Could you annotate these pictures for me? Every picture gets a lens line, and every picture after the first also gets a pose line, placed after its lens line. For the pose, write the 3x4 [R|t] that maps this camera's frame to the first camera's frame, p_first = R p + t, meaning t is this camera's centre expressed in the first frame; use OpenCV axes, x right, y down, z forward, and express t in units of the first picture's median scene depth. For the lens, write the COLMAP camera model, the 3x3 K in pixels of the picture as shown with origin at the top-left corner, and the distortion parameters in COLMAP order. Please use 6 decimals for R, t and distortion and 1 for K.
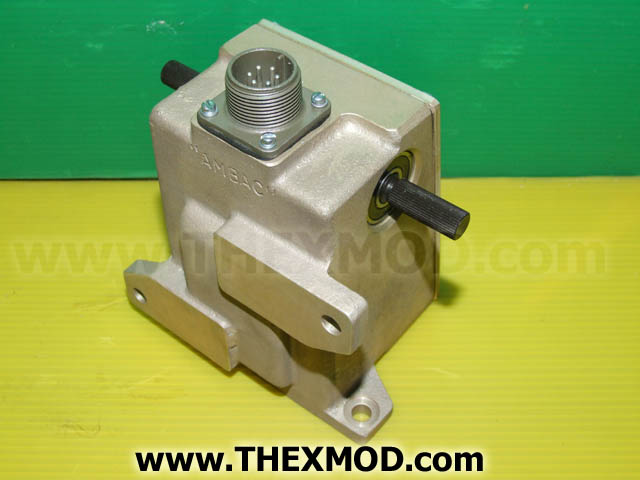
lens RADIAL K [[873.8, 0, 323.1], [0, 873.8, 240.9], [0, 0, 1]] dist [-0.025724, 0.000000]
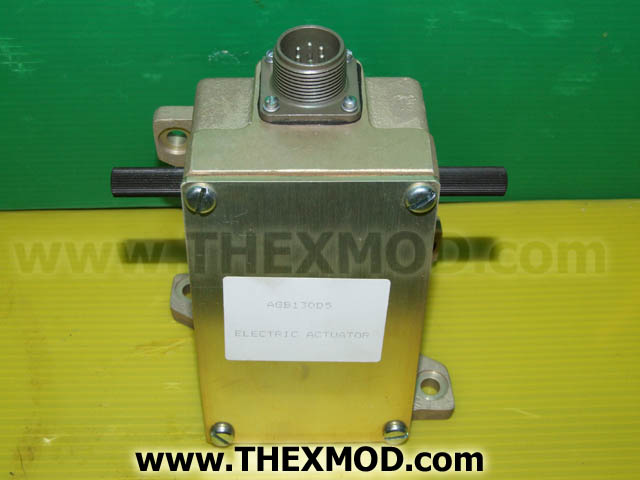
lens RADIAL K [[873.8, 0, 319.5], [0, 873.8, 235.2], [0, 0, 1]] dist [-0.025724, 0.000000]
pose [[0.999393, -0.014661, 0.031605, -0.113460], [0.014180, 0.999781, 0.015383, -0.062592], [-0.031824, -0.014925, 0.999382, 0.038234]]
